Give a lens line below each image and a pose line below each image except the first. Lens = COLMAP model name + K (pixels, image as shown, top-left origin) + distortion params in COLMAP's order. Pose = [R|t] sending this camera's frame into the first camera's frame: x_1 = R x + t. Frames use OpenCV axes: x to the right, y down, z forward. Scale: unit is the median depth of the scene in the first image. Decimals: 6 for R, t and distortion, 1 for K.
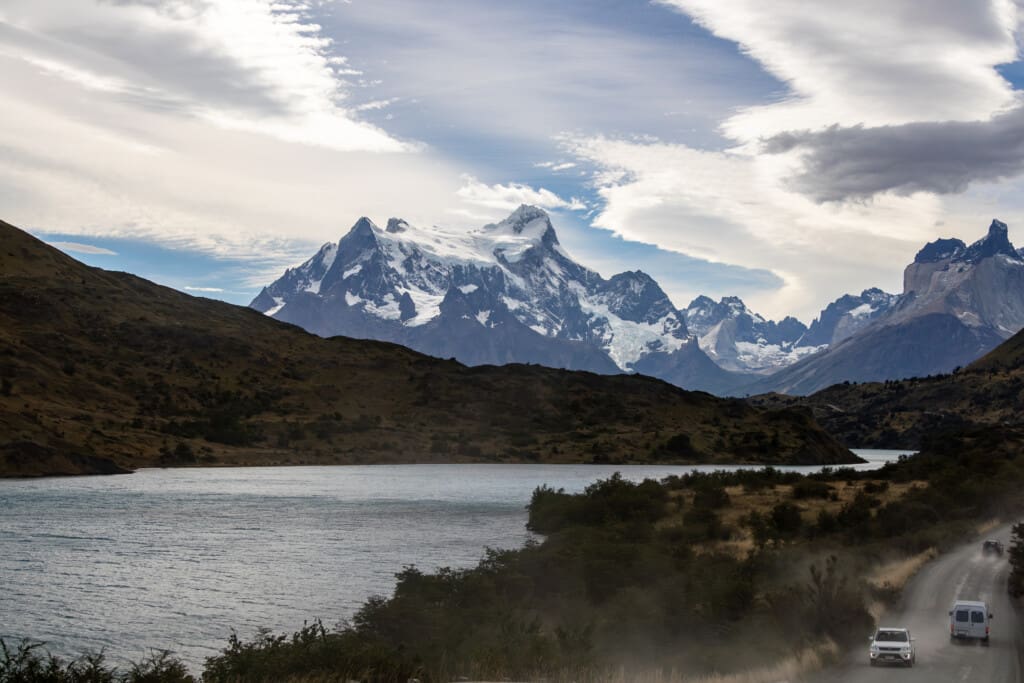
lens RADIAL K [[1469.3, 0, 524.0], [0, 1469.3, 357.7], [0, 0, 1]] dist [0.060087, -0.031679]
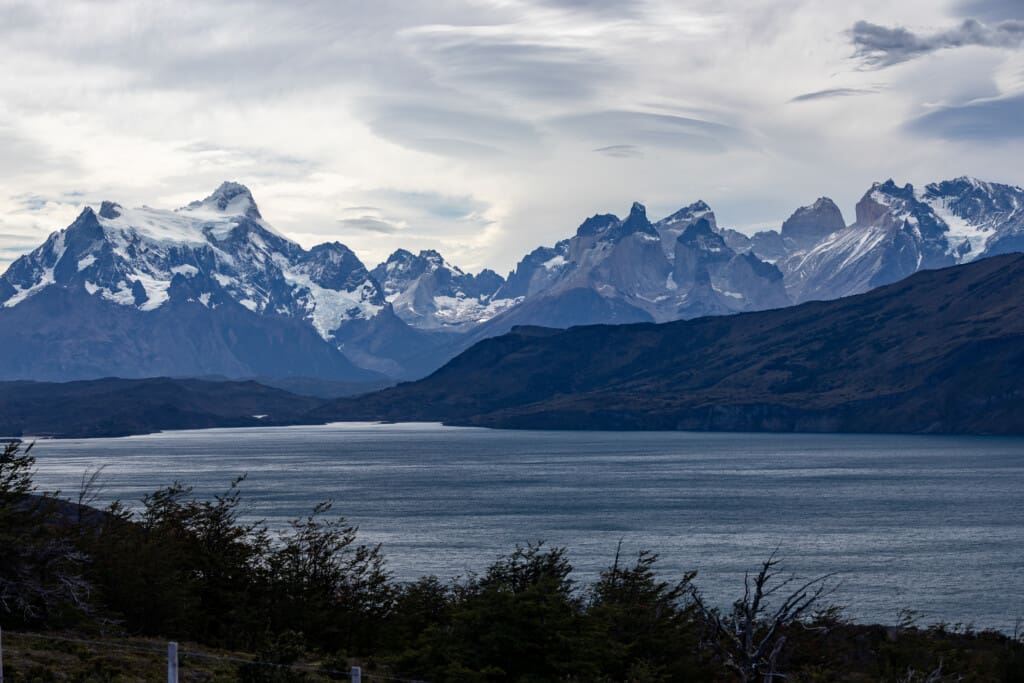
lens RADIAL K [[2104.6, 0, 440.5], [0, 2104.6, 342.6], [0, 0, 1]] dist [0.012116, 0.068412]
pose [[0.991320, -0.034726, 0.126801, -0.047711], [0.030667, 0.998957, 0.033824, -0.037750], [-0.127843, -0.029642, 0.991351, -0.577368]]
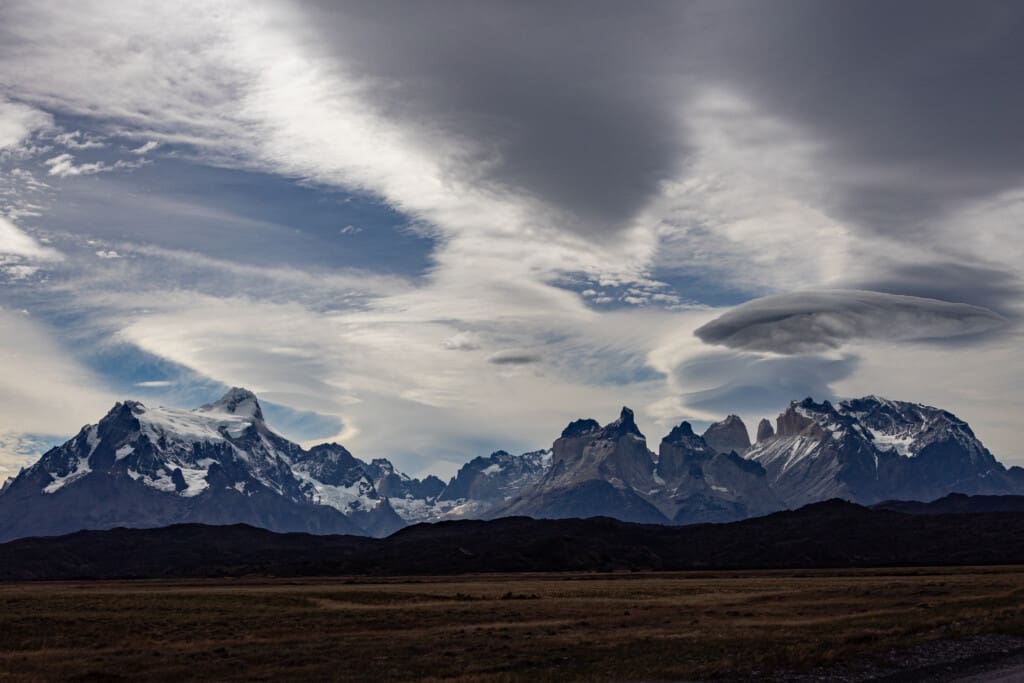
lens RADIAL K [[1491.8, 0, 508.3], [0, 1491.8, 423.1], [0, 0, 1]] dist [0.001056, 0.012519]
pose [[0.954921, -0.005653, 0.296806, -0.158325], [0.021259, 0.998554, -0.049377, -0.012938], [-0.296097, 0.053461, 0.953660, -0.219894]]
